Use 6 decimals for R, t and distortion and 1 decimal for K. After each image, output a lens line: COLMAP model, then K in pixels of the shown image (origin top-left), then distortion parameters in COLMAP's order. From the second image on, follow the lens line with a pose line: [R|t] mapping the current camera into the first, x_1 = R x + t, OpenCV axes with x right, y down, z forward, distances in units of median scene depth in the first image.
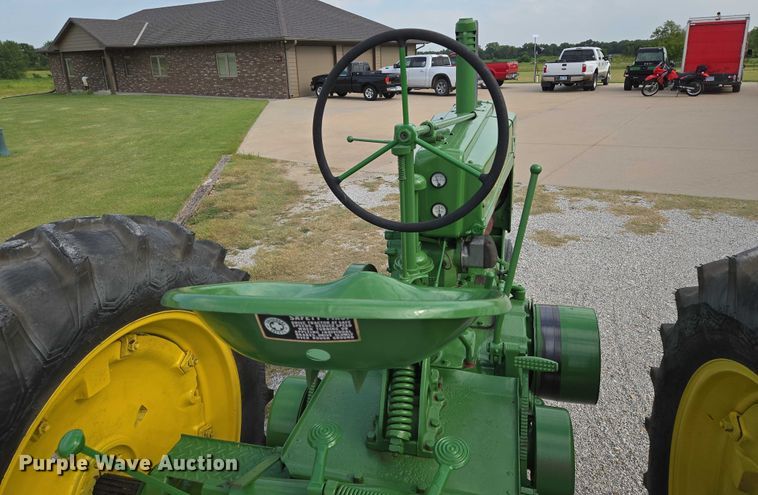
lens RADIAL K [[511.9, 0, 376.1], [0, 511.9, 210.0], [0, 0, 1]] dist [0.057096, -0.041173]
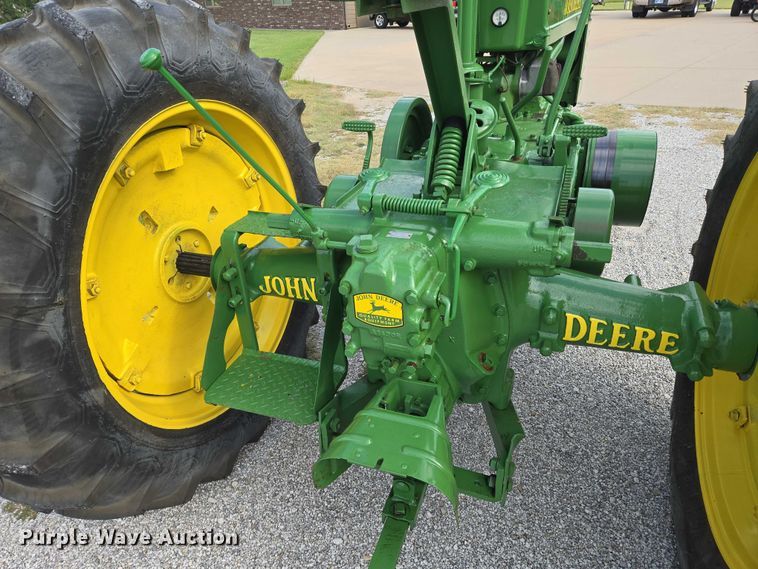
lens RADIAL K [[511.3, 0, 375.2], [0, 511.3, 279.7], [0, 0, 1]] dist [0.069043, -0.056868]
pose [[0.993621, 0.043340, -0.104113, 0.002412], [-0.019111, 0.974562, 0.223300, 0.040419], [0.111142, -0.219885, 0.969174, -0.009330]]
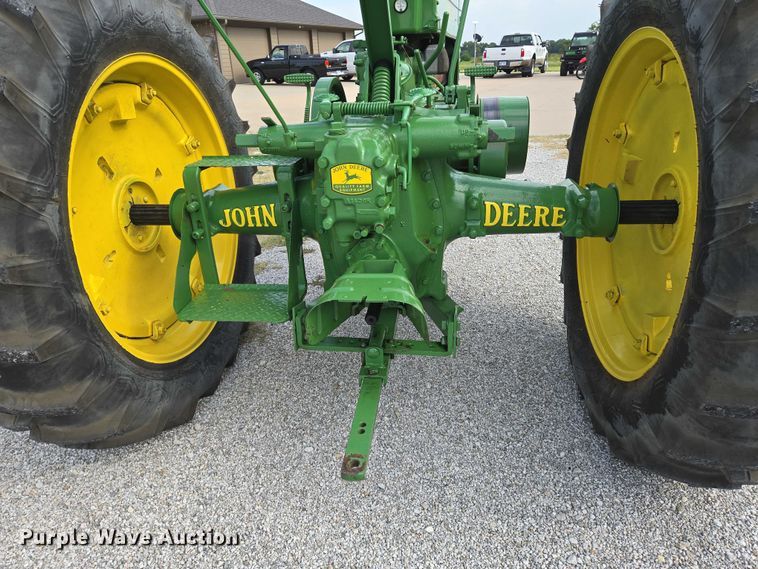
lens RADIAL K [[511.3, 0, 377.9], [0, 511.3, 277.3], [0, 0, 1]] dist [0.069043, -0.056868]
pose [[0.993211, -0.045790, 0.106931, -0.012964], [0.032536, 0.991927, 0.122564, 0.072476], [-0.111680, -0.118253, 0.986683, -0.037025]]
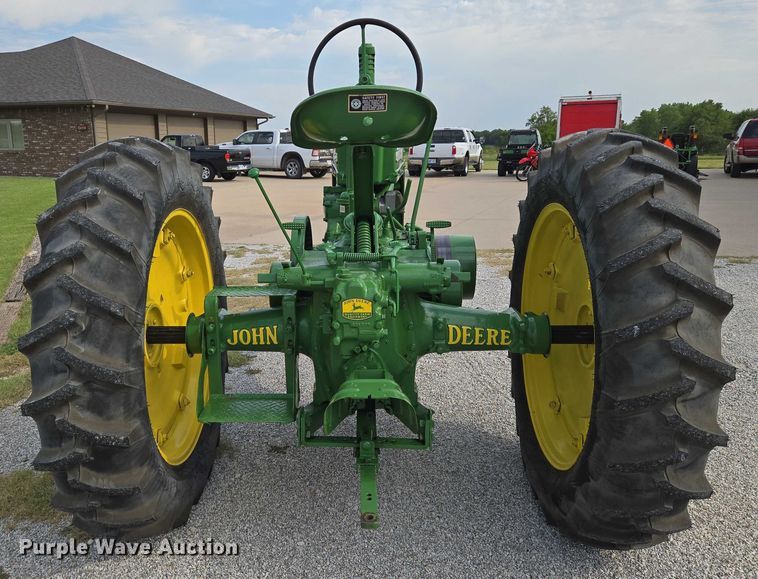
lens RADIAL K [[661.4, 0, 327.3], [0, 661.4, 287.2], [0, 0, 1]] dist [0.075603, -0.046469]
pose [[0.982686, -0.016164, 0.184571, -0.050402], [0.029120, 0.997281, -0.067702, 0.071403], [-0.182975, 0.071904, 0.980485, -0.116046]]
